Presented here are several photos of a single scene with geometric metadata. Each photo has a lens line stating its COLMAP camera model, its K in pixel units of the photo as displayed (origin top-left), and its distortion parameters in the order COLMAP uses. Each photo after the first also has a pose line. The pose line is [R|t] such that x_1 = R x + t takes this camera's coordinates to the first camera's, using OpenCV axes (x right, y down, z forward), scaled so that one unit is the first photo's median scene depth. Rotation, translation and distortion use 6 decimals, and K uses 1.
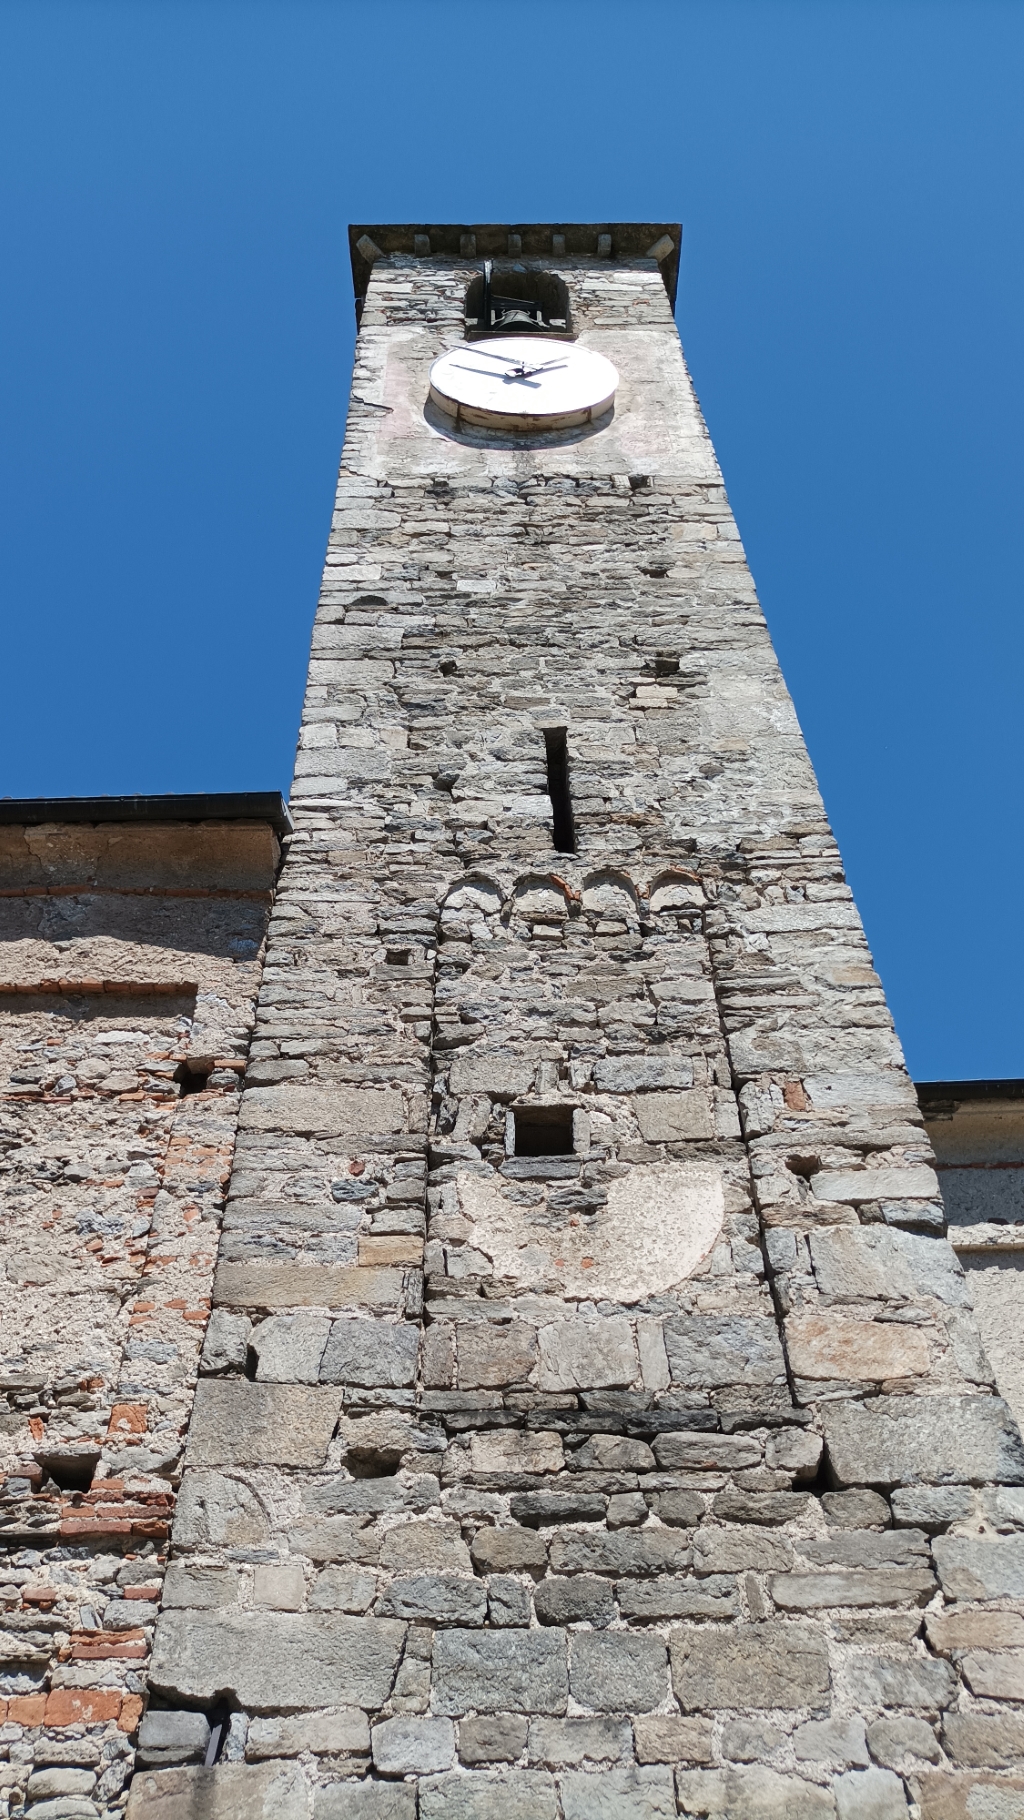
lens RADIAL K [[1347.6, 0, 512.0], [0, 1347.6, 910.0], [0, 0, 1]] dist [0.022457, 0.006689]
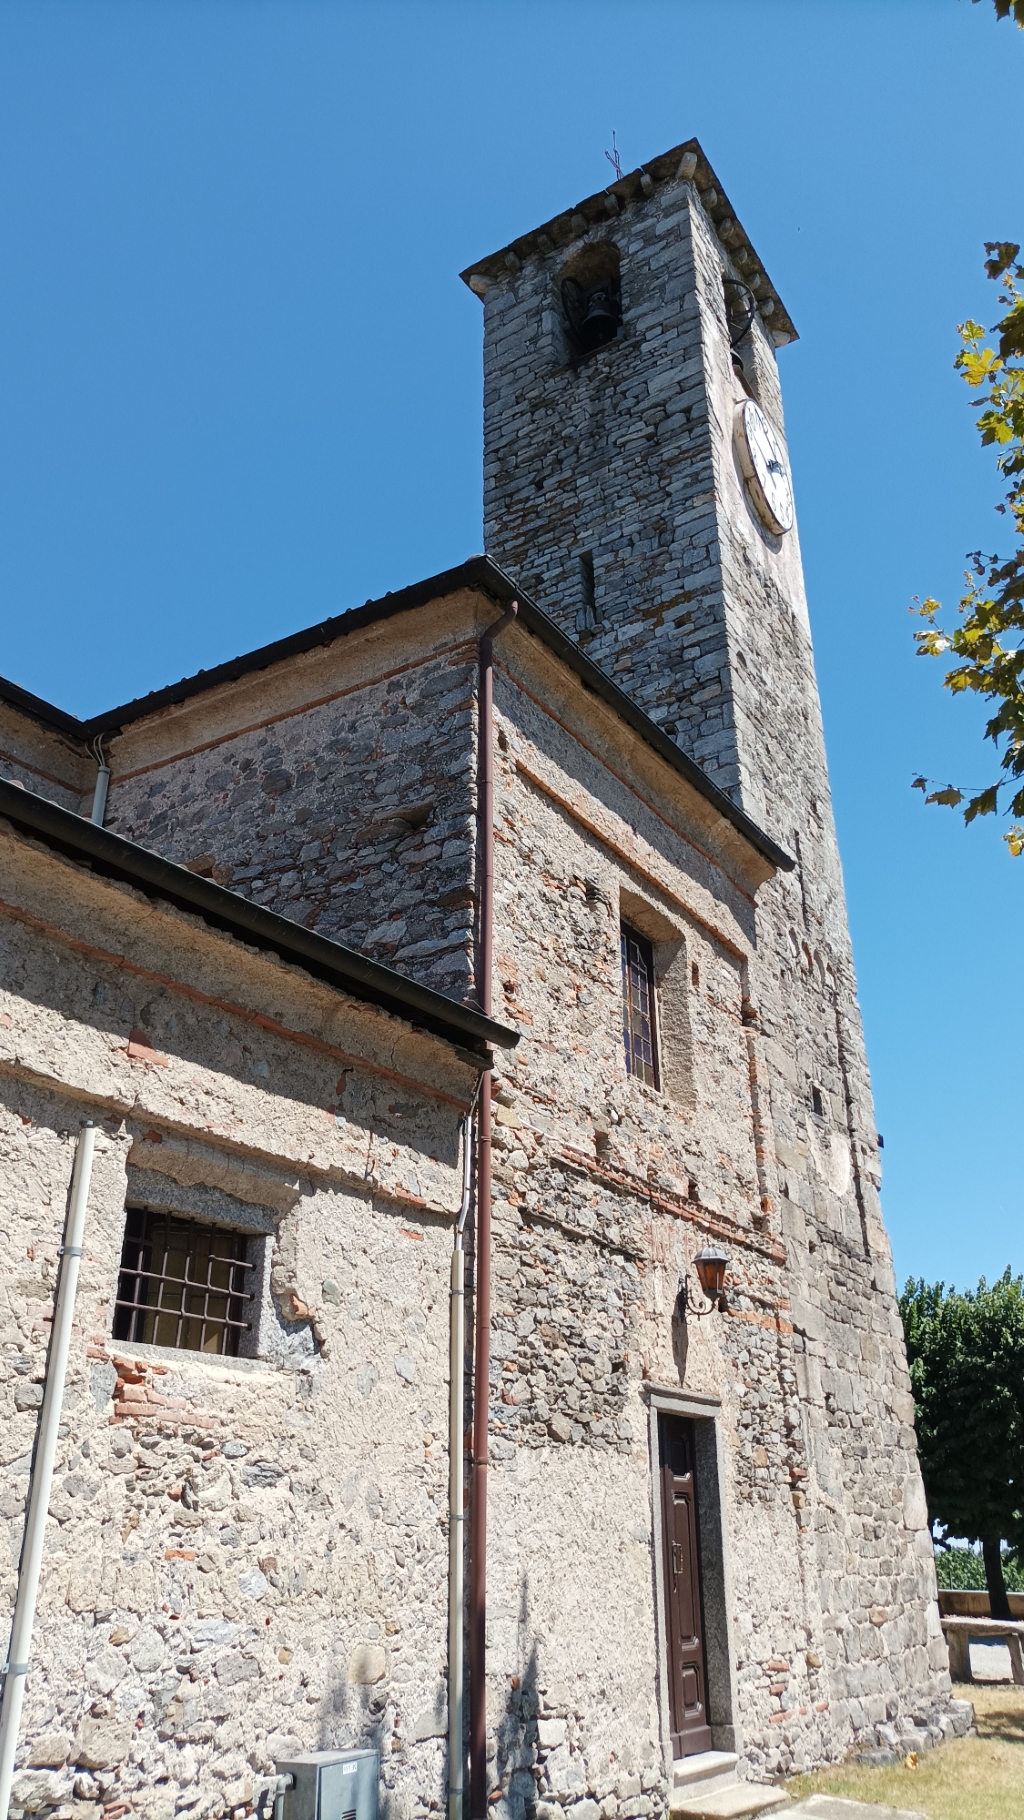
lens RADIAL K [[1347.6, 0, 512.0], [0, 1347.6, 910.0], [0, 0, 1]] dist [0.022457, 0.006689]
pose [[0.538821, 0.380879, 0.751401, -2.380017], [-0.617809, 0.785034, 0.045096, 0.158041], [-0.572699, -0.488521, 0.658303, 0.022307]]
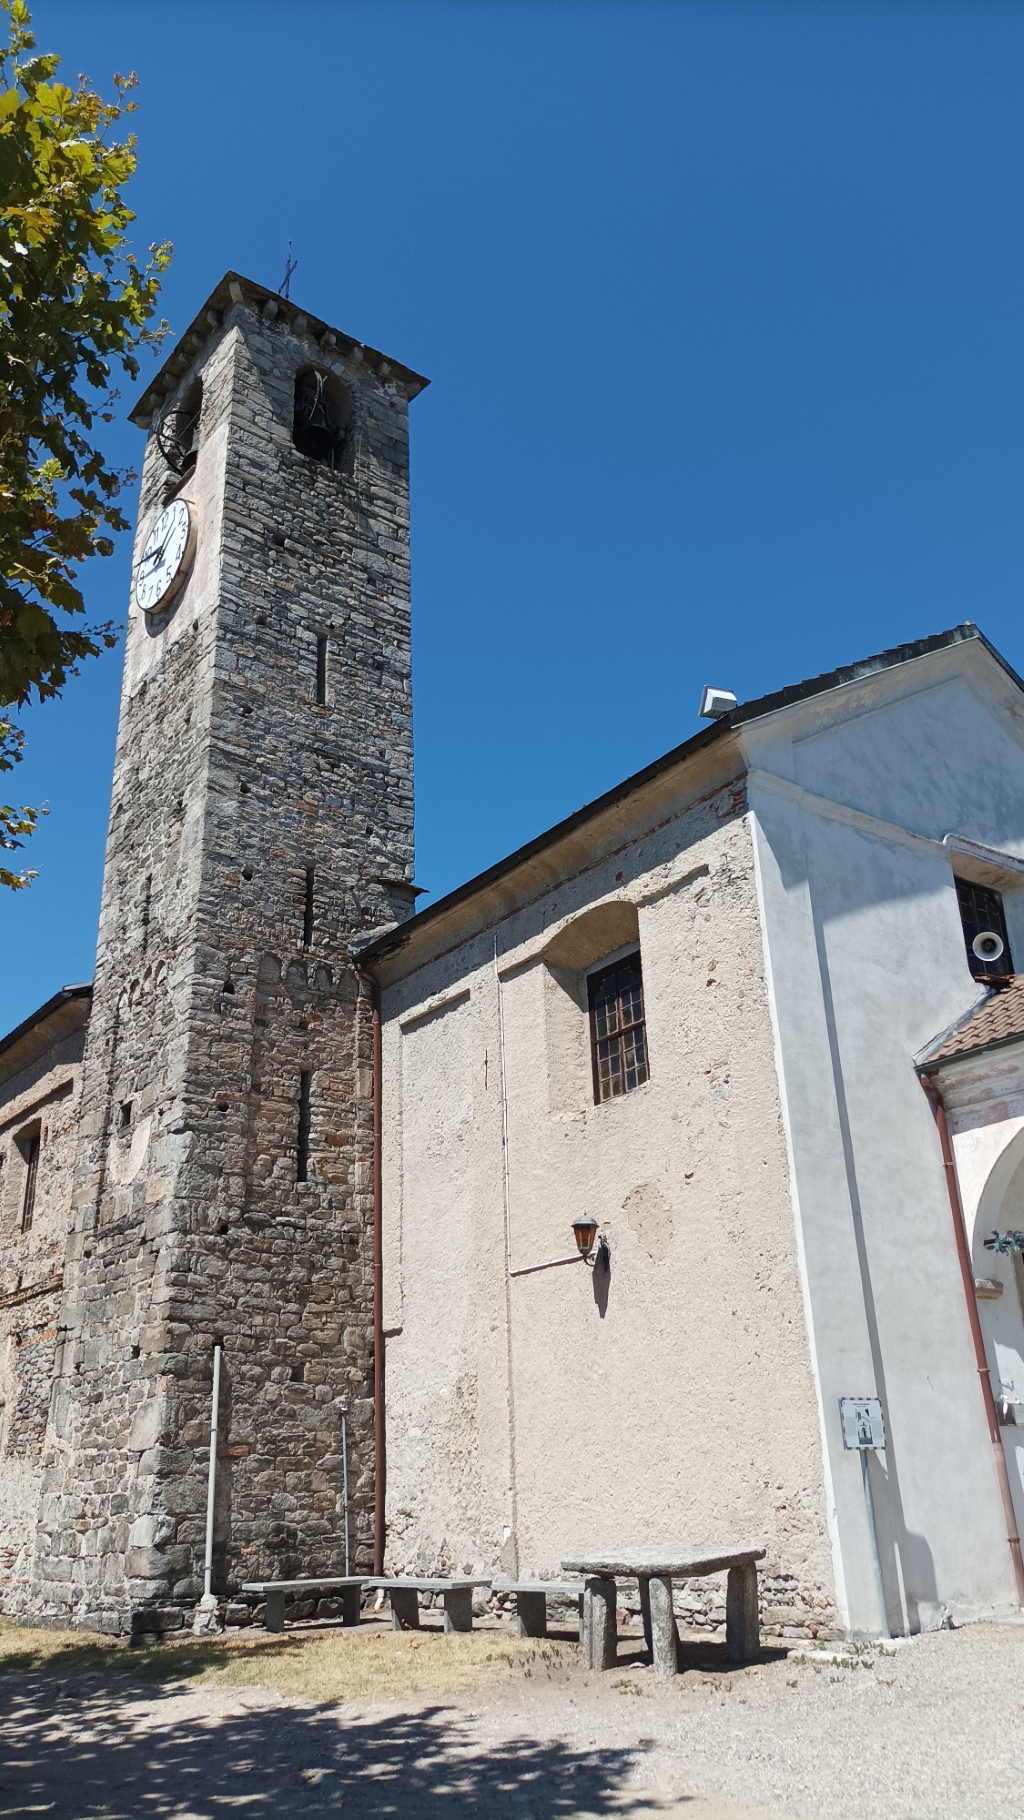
lens RADIAL K [[1347.6, 0, 512.0], [0, 1347.6, 910.0], [0, 0, 1]] dist [0.022457, 0.006689]
pose [[0.590537, -0.319691, -0.740988, 3.057817], [0.595403, 0.792403, 0.132639, -0.062345], [0.544757, -0.519515, 0.658289, -0.129616]]
